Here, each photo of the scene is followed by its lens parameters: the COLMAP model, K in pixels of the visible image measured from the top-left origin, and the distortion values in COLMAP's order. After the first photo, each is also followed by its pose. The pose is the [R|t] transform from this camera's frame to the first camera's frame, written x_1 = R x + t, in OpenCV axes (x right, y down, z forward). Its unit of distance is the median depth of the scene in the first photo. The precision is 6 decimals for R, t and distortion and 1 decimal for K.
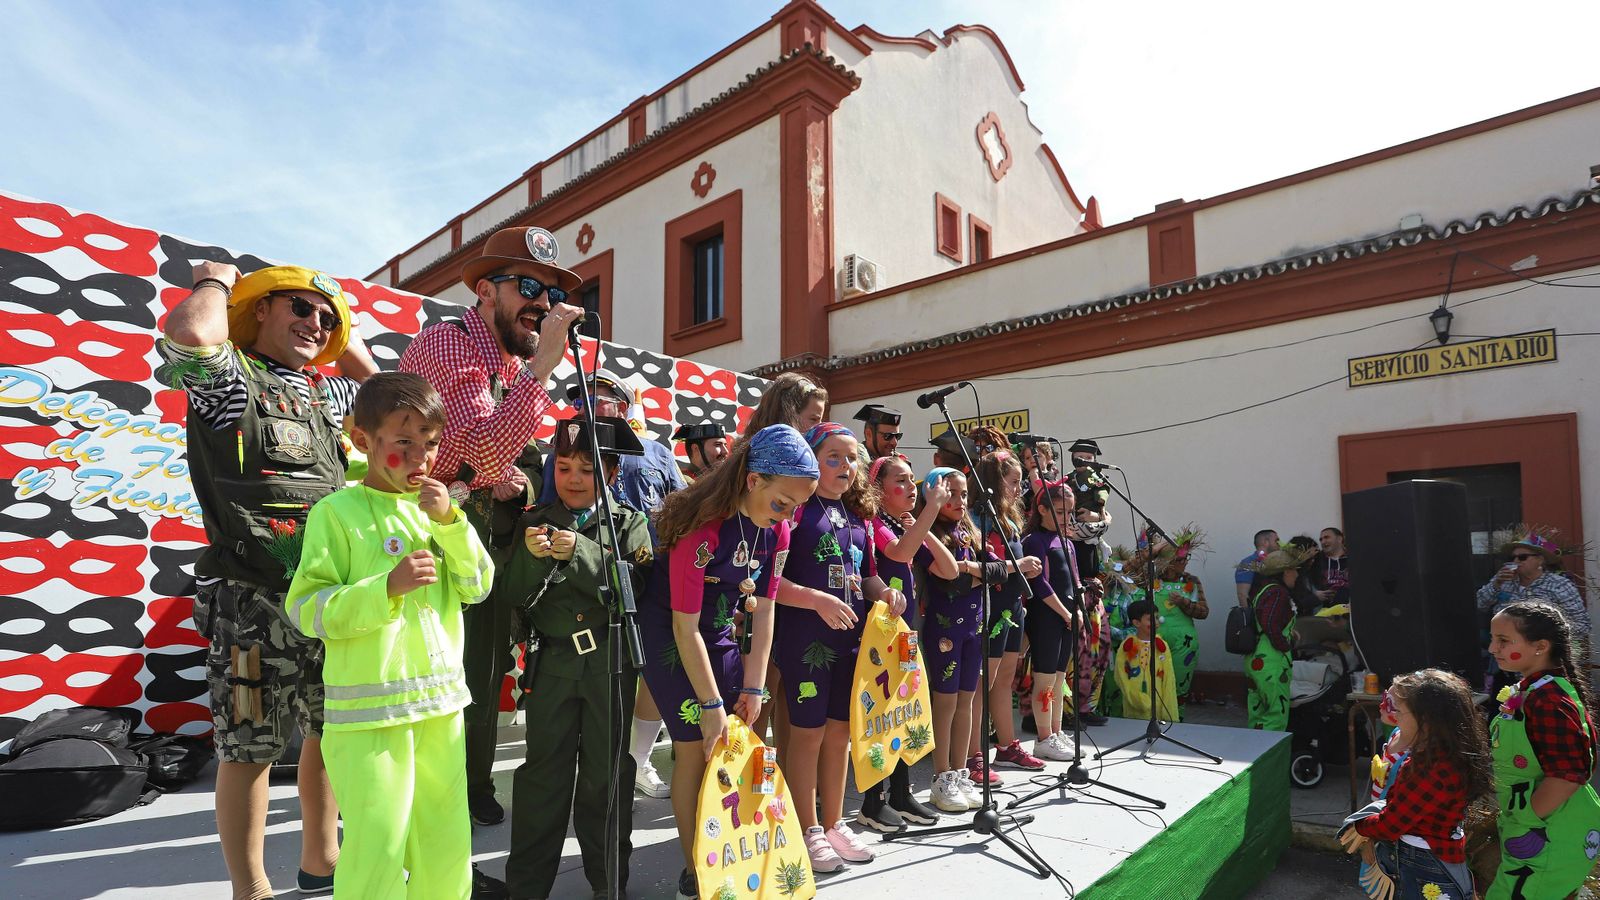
lens RADIAL K [[1163.1, 0, 800.0], [0, 1163.1, 450.0], [0, 0, 1]] dist [0.004445, 0.003769]
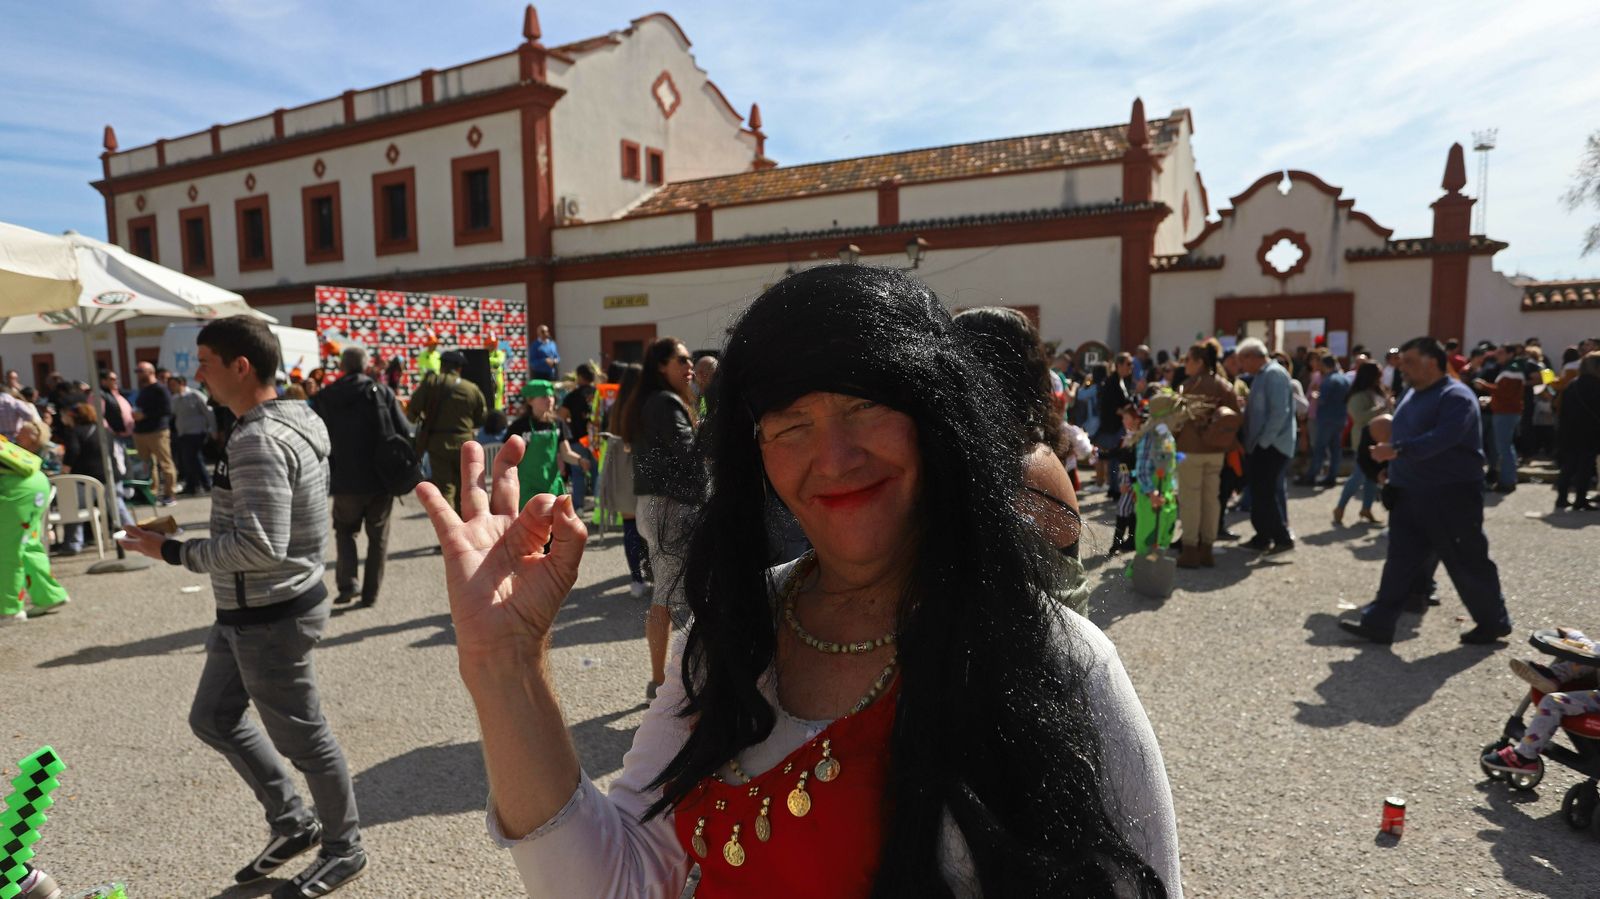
lens RADIAL K [[1016.0, 0, 800.0], [0, 1016.0, 449.5], [0, 0, 1]] dist [-0.071123, 0.065524]
pose [[0.972919, -0.032635, 0.228833, 0.025477], [-0.010042, 0.983081, 0.182896, -0.061360], [-0.230930, -0.180241, 0.956130, -0.544478]]
